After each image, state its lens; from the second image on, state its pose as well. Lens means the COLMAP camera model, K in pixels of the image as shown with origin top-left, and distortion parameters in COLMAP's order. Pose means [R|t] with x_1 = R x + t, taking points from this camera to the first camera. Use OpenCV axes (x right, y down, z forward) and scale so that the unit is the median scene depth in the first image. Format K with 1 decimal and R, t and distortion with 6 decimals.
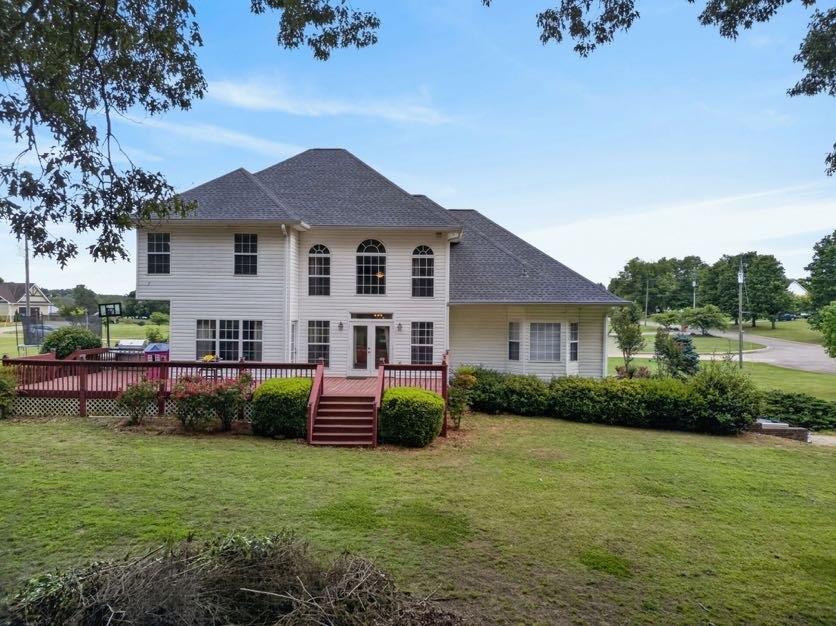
lens RADIAL K [[579.4, 0, 407.0], [0, 579.4, 307.6], [0, 0, 1]] dist [0.074245, -0.058440]
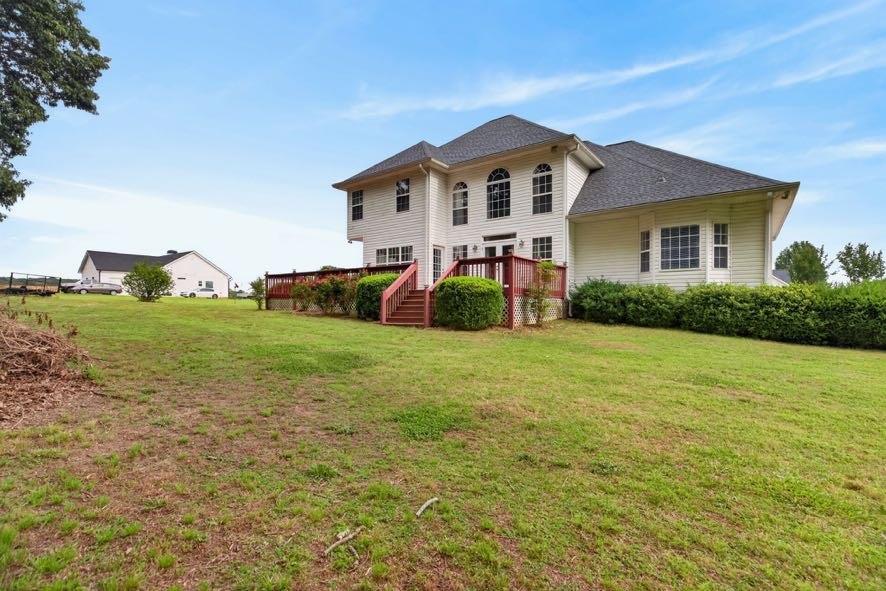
lens RADIAL K [[395.6, 0, 443.8], [0, 395.6, 303.4], [0, 0, 1]] dist [-0.001436, -0.000386]
pose [[0.845252, -0.004098, -0.534352, 0.257283], [0.006150, 0.999979, 0.002061, 0.141446], [0.534332, -0.005028, 0.845260, 0.300188]]
